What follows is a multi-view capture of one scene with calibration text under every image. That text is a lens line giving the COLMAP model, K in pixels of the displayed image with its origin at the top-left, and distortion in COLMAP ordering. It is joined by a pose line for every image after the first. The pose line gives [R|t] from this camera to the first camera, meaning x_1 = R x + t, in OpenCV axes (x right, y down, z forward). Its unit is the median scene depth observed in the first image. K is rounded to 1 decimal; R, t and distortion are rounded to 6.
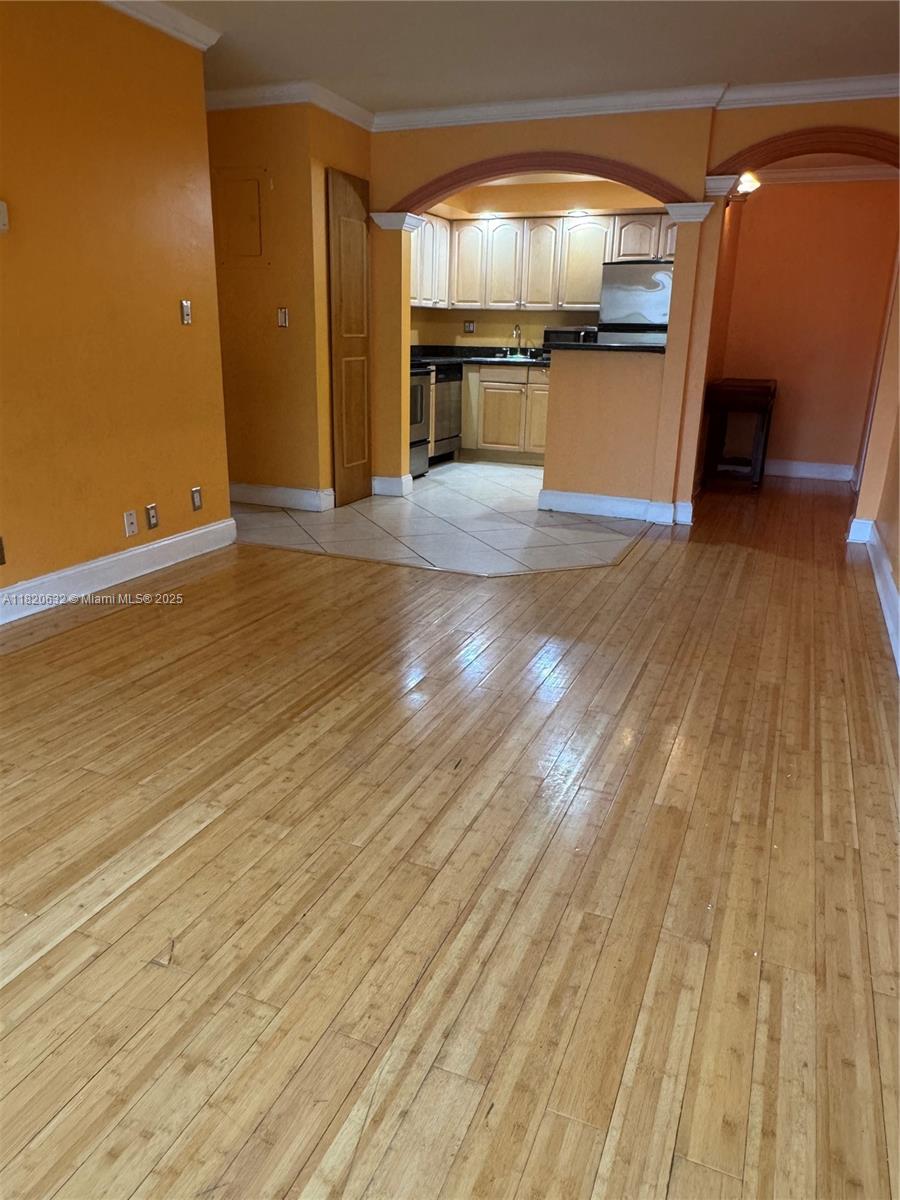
lens RADIAL K [[809.6, 0, 449.7], [0, 809.6, 598.1], [0, 0, 1]] dist [-0.001989, 0.000090]
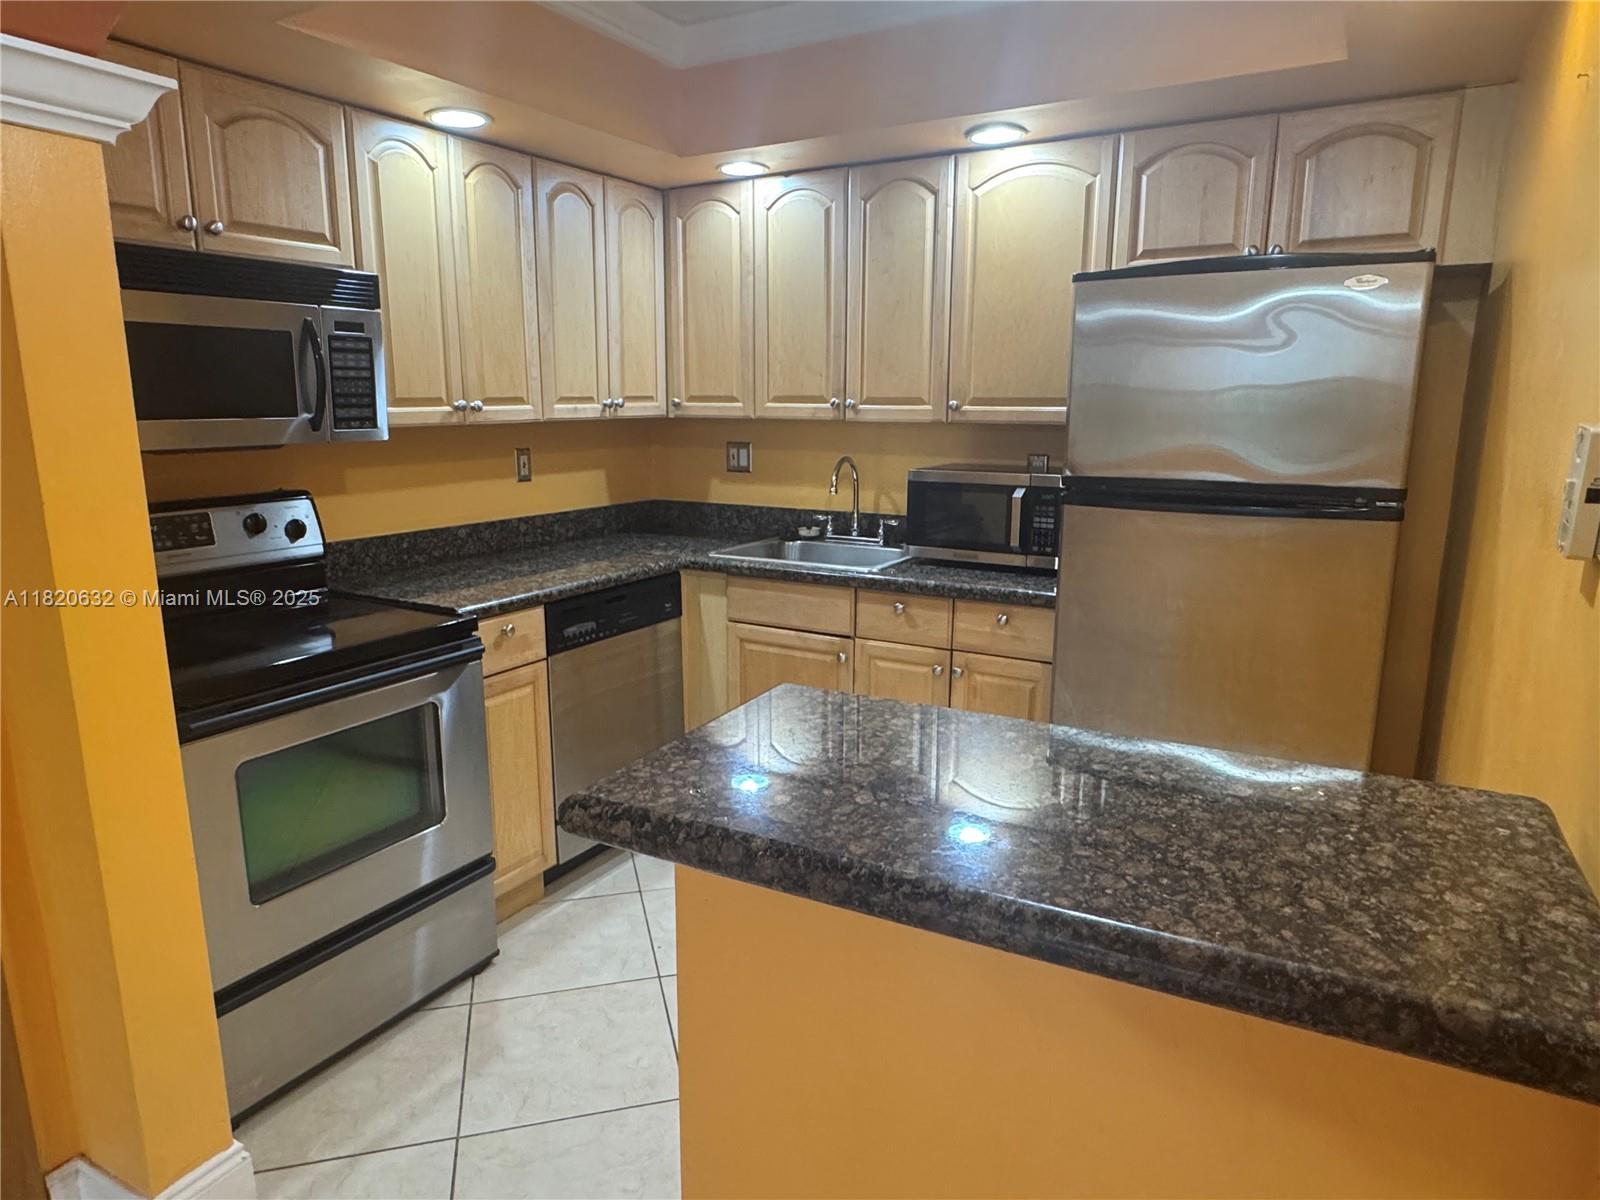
lens RADIAL K [[986.6, 0, 800.3], [0, 986.6, 600.1], [0, 0, 1]] dist [0.002527, 0.000169]
pose [[0.993643, 0.003973, -0.112503, 0.116081], [-0.017398, 0.992789, -0.118604, -0.225844], [0.111220, 0.119807, 0.986548, 0.579922]]
